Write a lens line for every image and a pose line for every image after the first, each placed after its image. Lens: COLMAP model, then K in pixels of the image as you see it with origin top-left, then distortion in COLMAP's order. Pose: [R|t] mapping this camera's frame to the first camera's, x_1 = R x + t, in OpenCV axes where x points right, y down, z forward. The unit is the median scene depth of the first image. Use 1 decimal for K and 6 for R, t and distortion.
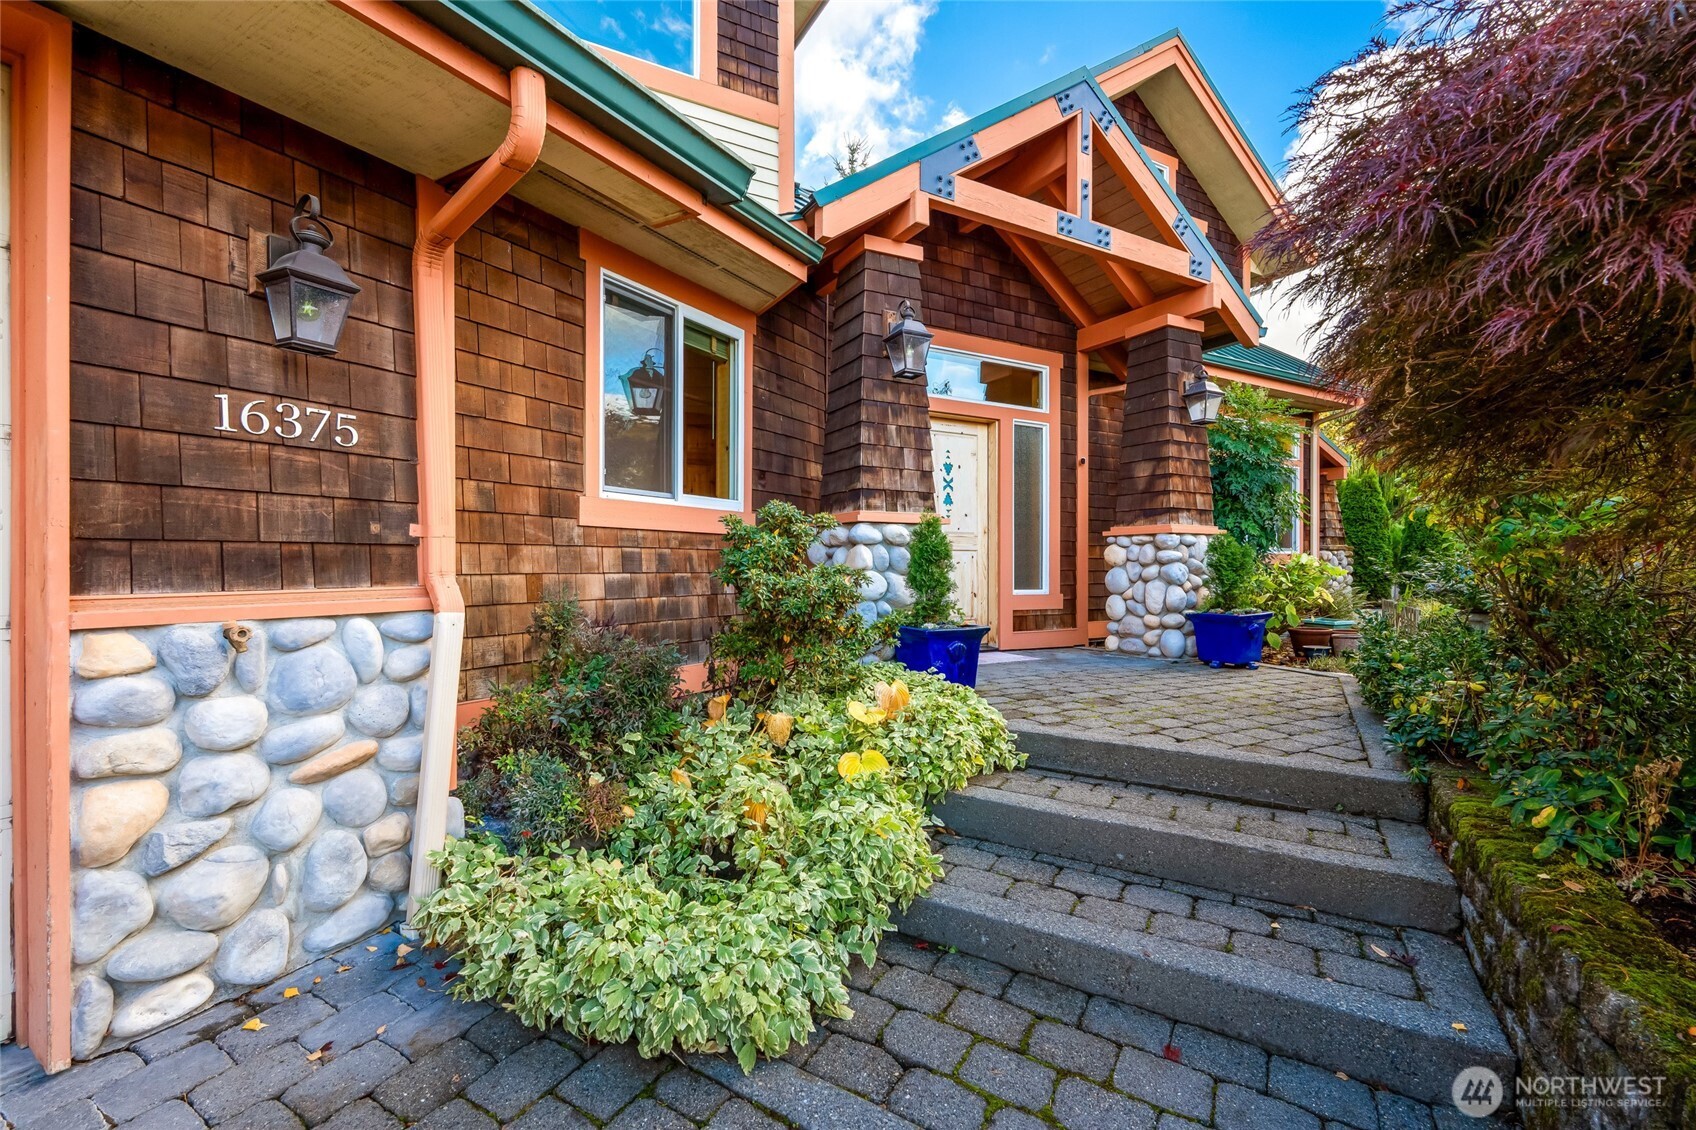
lens RADIAL K [[742.8, 0, 858.0], [0, 742.8, 567.1], [0, 0, 1]] dist [-0.010572, 0.001853]
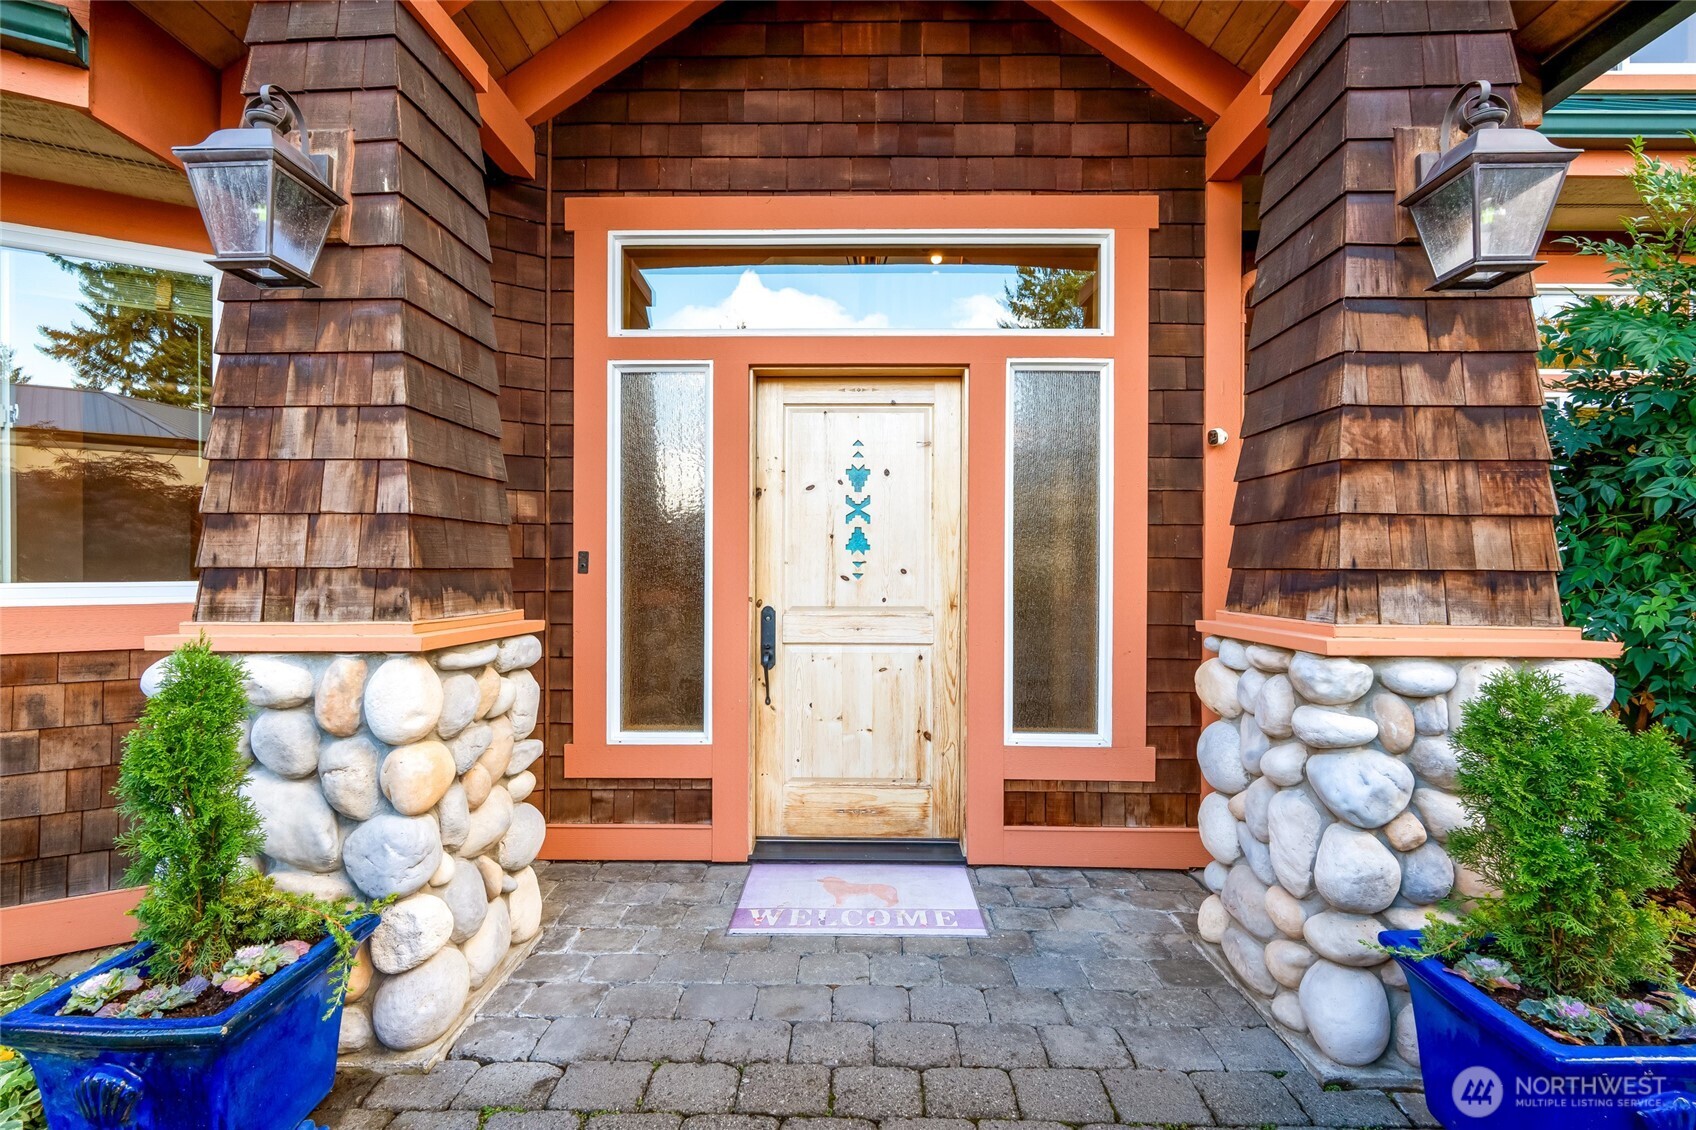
lens RADIAL K [[742.8, 0, 844.3], [0, 742.8, 567.6], [0, 0, 1]] dist [-0.010572, 0.001853]
pose [[0.854541, 0.003871, -0.519370, 0.397310], [-0.003126, 0.999992, 0.002309, -0.079910], [0.519375, -0.000350, 0.854546, 0.615908]]
